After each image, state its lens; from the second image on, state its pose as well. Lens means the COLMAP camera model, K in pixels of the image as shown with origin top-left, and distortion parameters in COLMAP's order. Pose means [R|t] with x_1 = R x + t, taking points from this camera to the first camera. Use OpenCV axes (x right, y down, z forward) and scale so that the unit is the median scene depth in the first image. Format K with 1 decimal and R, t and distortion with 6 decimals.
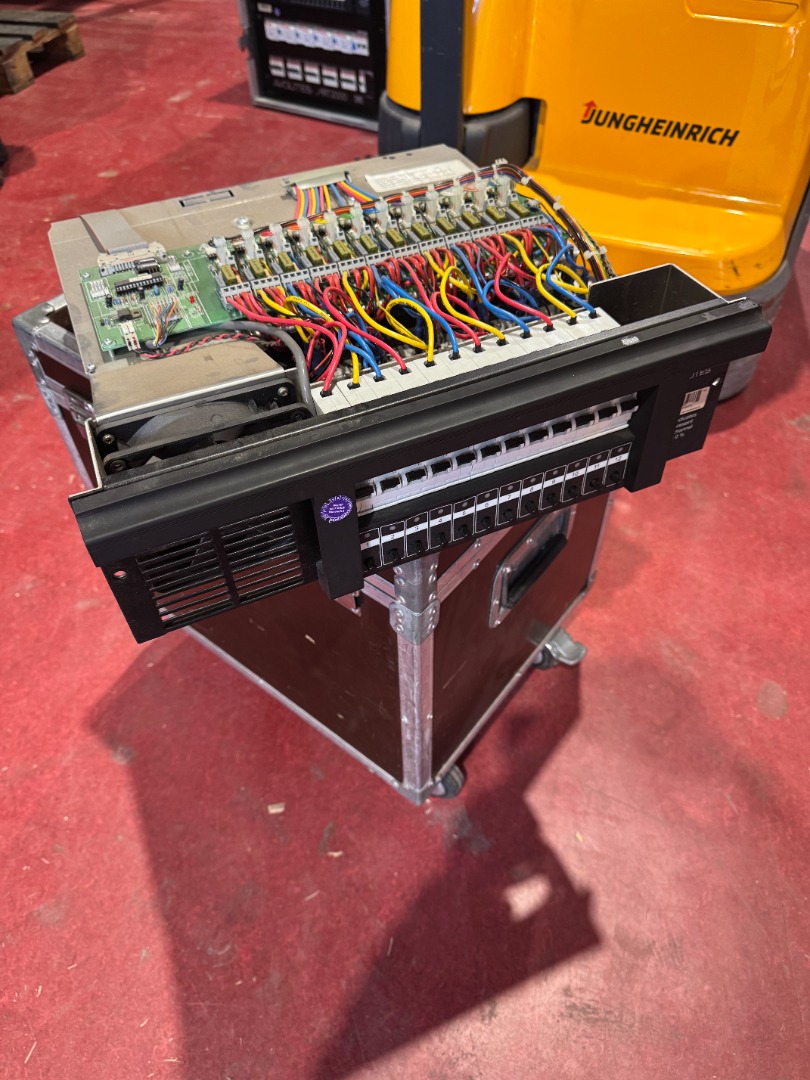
lens RADIAL K [[778.1, 0, 402.4], [0, 778.1, 537.8], [0, 0, 1]] dist [-0.029837, -0.004117]
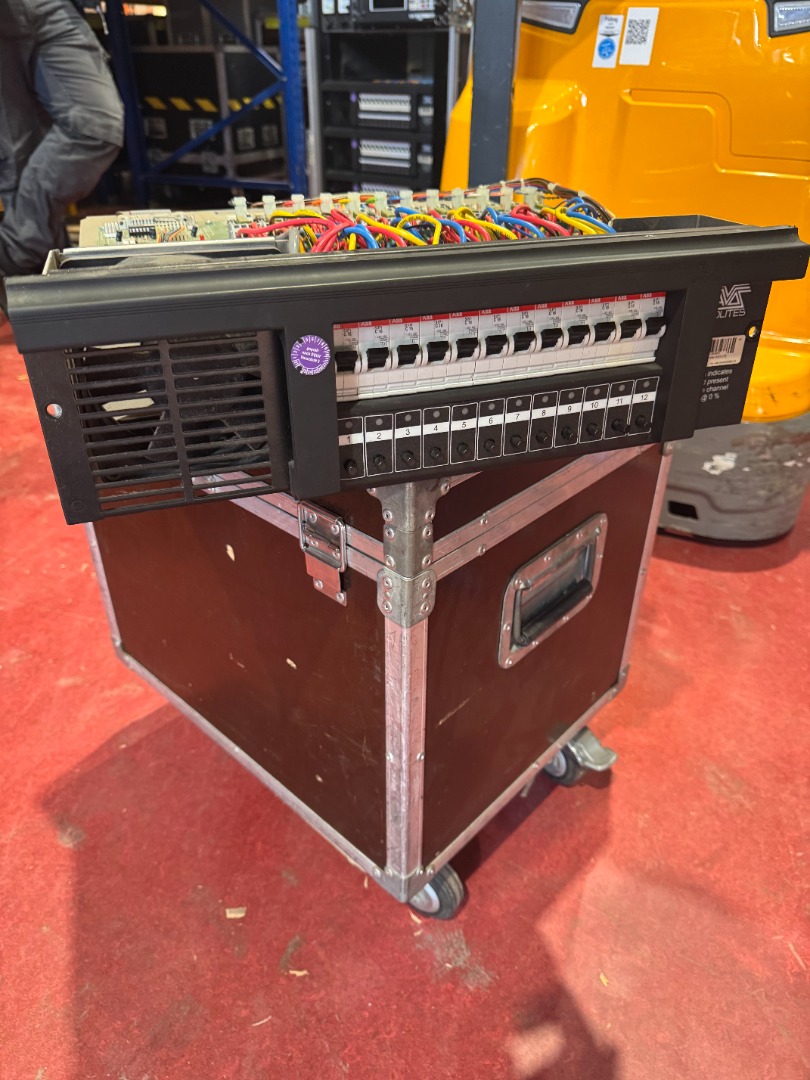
lens RADIAL K [[778.1, 0, 407.6], [0, 778.1, 540.3], [0, 0, 1]] dist [-0.029837, -0.004117]
pose [[0.996273, 0.067461, -0.053744, 0.038086], [-0.079624, 0.958884, -0.272401, 0.177809], [0.033158, 0.275665, 0.960682, 0.104060]]
